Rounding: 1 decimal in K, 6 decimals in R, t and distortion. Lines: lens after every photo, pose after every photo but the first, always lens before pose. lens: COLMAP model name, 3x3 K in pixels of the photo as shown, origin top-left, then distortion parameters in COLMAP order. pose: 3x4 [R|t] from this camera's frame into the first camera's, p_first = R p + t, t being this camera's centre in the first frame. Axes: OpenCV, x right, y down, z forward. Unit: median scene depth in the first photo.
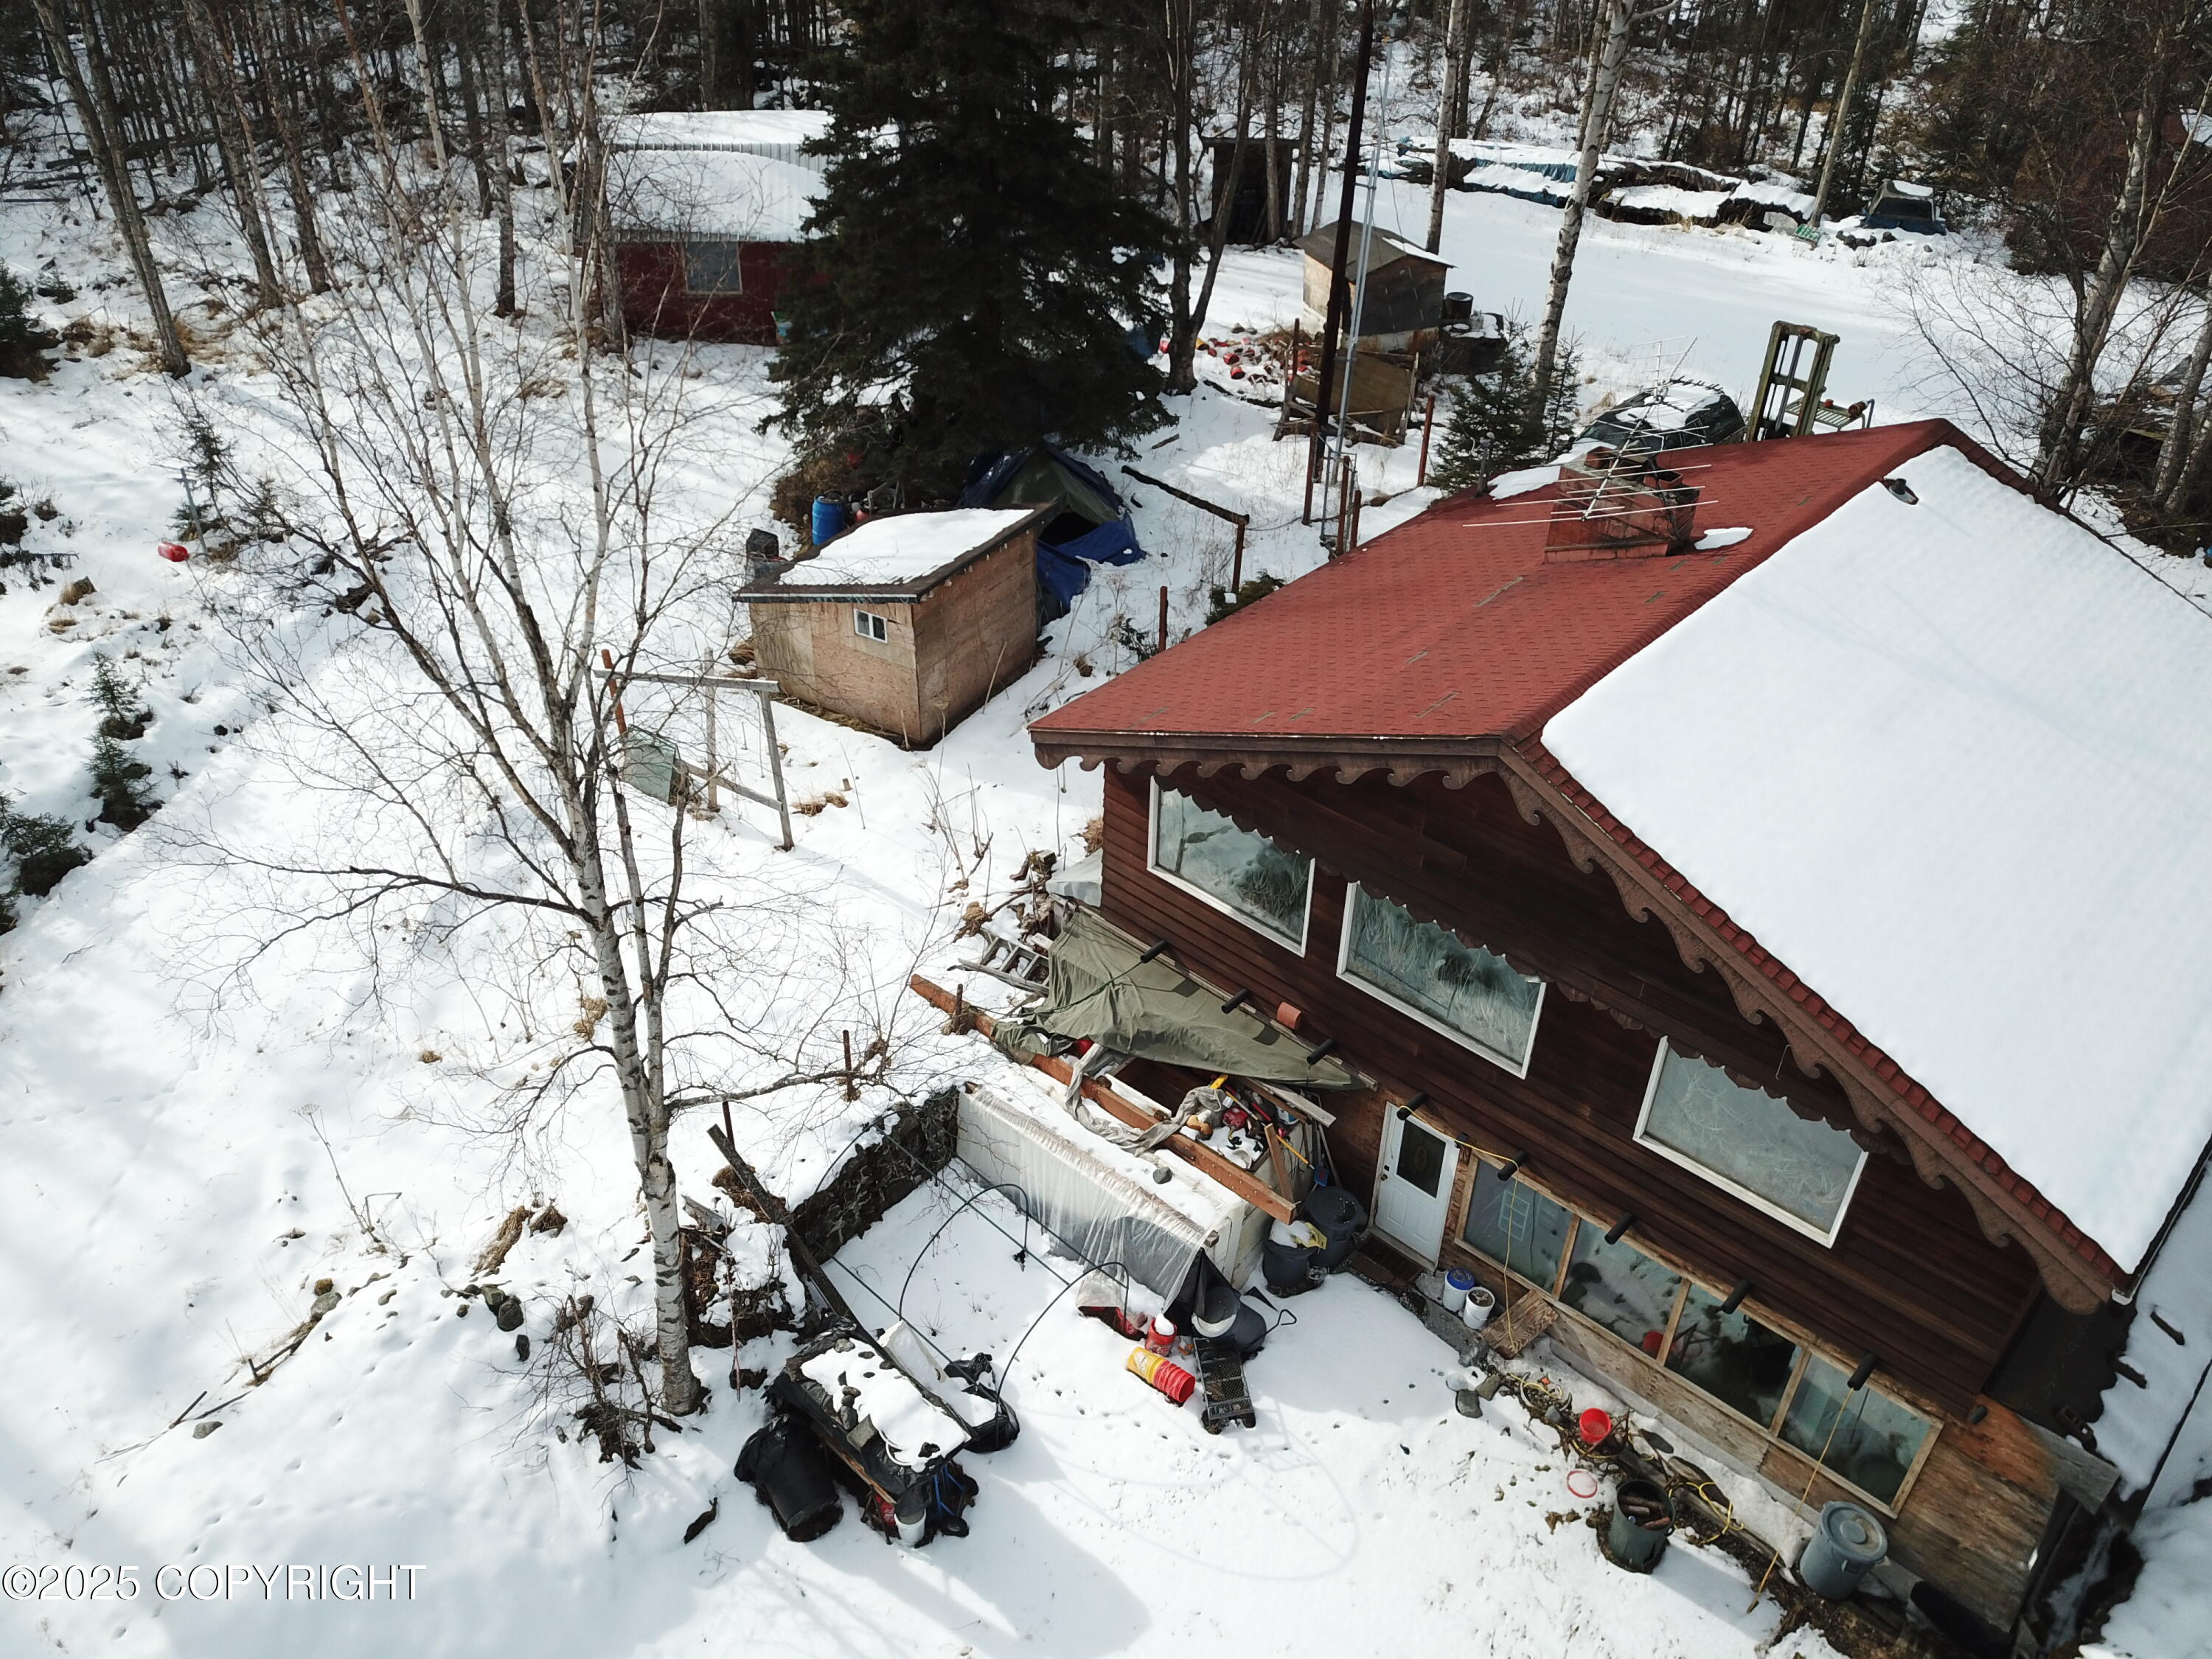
lens RADIAL K [[1681.3, 0, 1078.8], [0, 1681.3, 824.8], [0, 0, 1]] dist [0.018615, -0.009119]
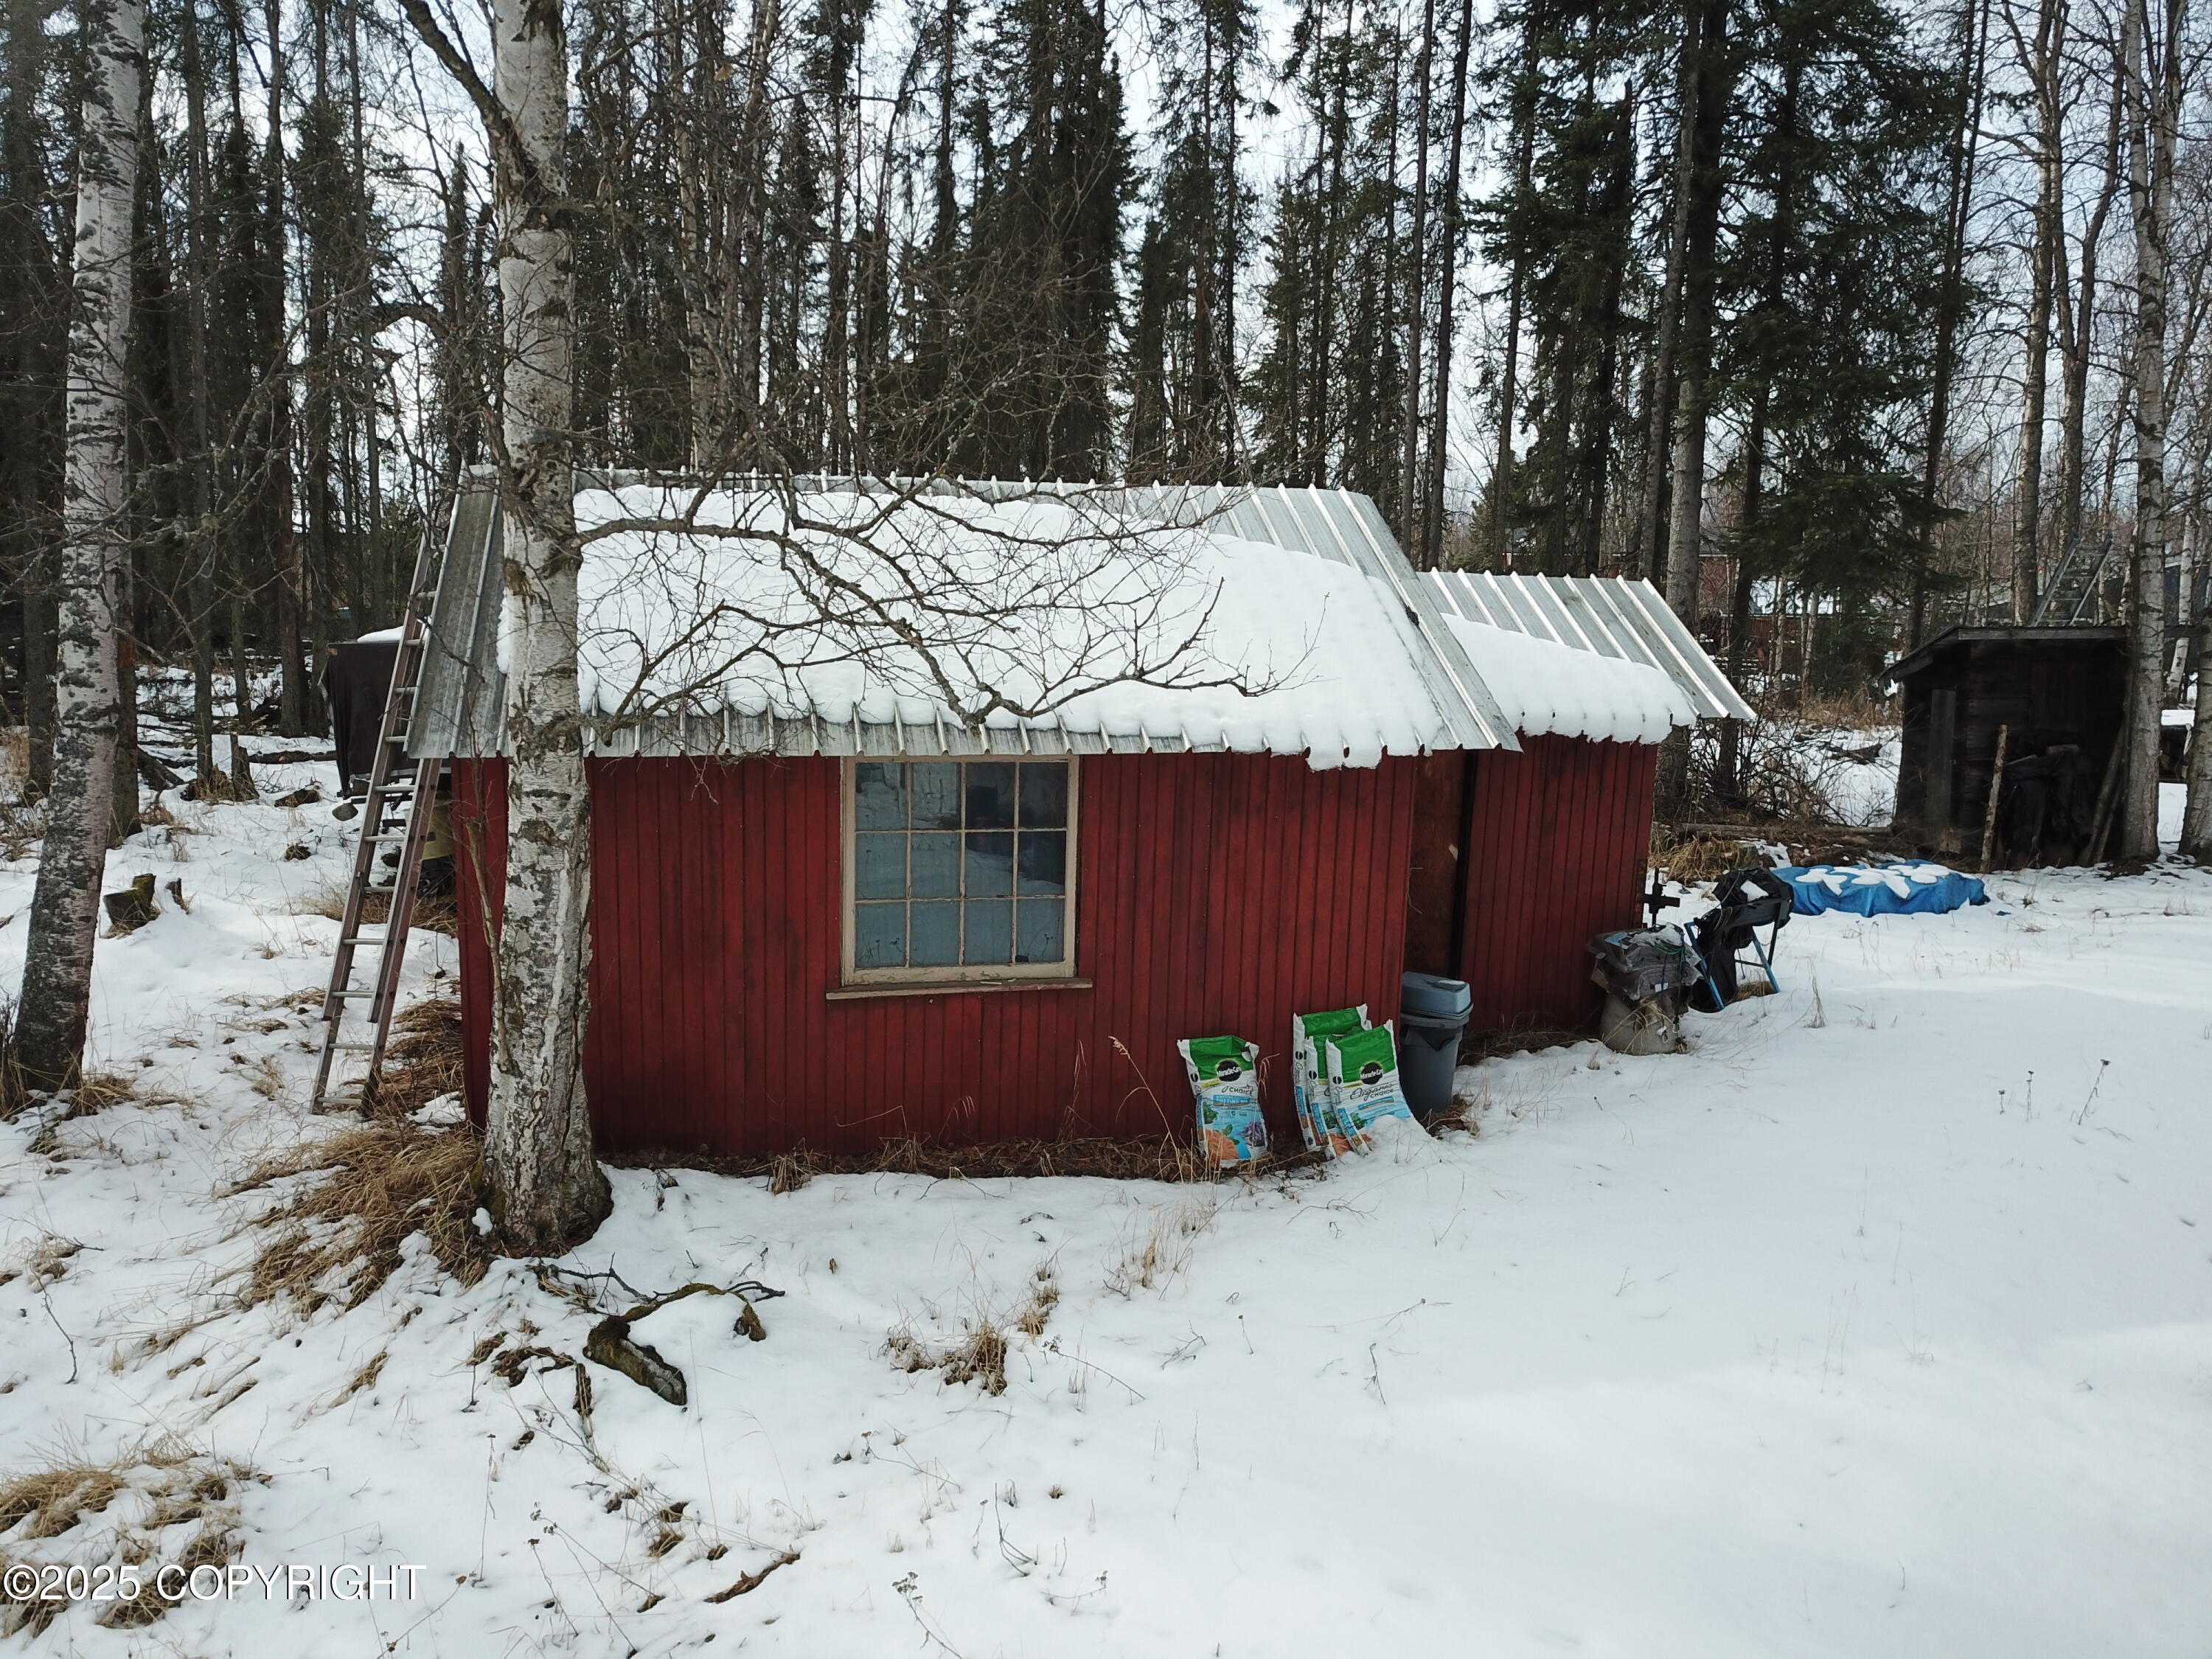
lens RADIAL K [[1681.3, 0, 1083.4], [0, 1681.3, 843.5], [0, 0, 1]] dist [0.018615, -0.009119]
pose [[0.991099, -0.014640, 0.132316, -0.453972], [0.070196, 0.902000, -0.425991, -0.451327], [-0.113113, 0.431488, 0.894999, 1.523562]]
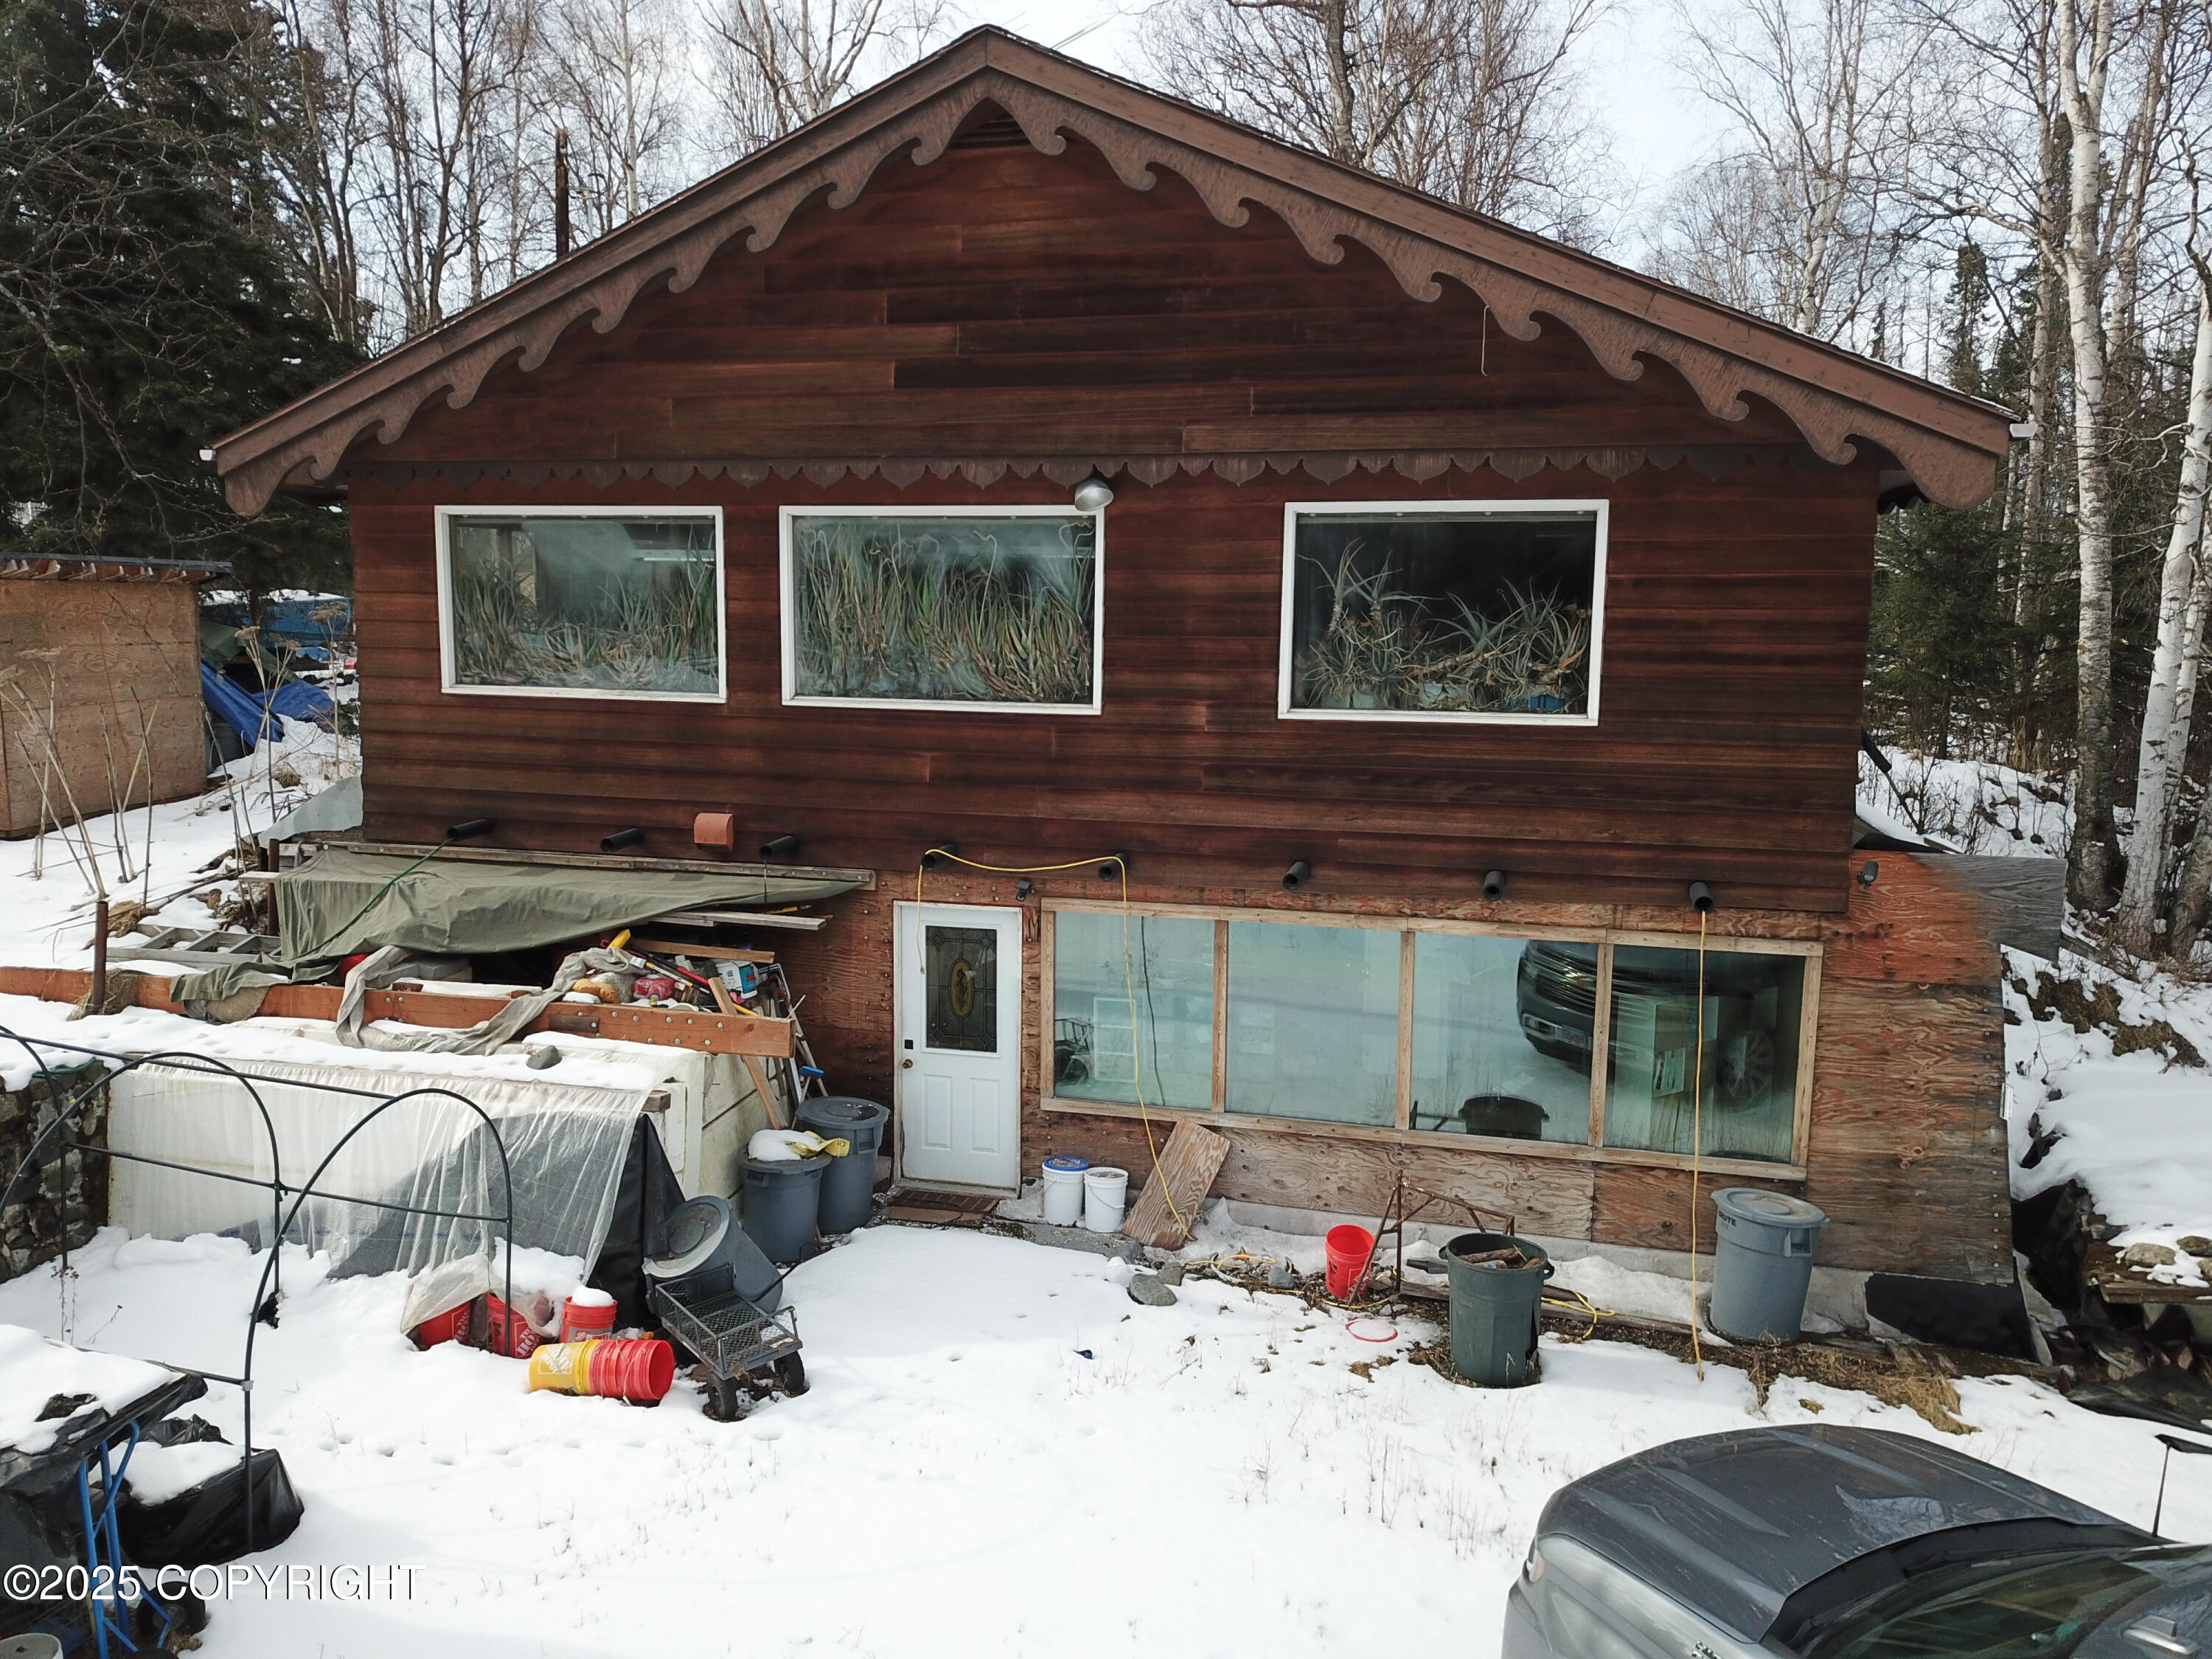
lens RADIAL K [[1681.3, 0, 1074.5], [0, 1681.3, 818.2], [0, 0, 1]] dist [0.018615, -0.009119]
pose [[0.883530, -0.061095, 0.464373, -0.049136], [0.268118, 0.878911, -0.394497, 0.410292], [-0.384041, 0.473057, 0.792925, 0.463018]]
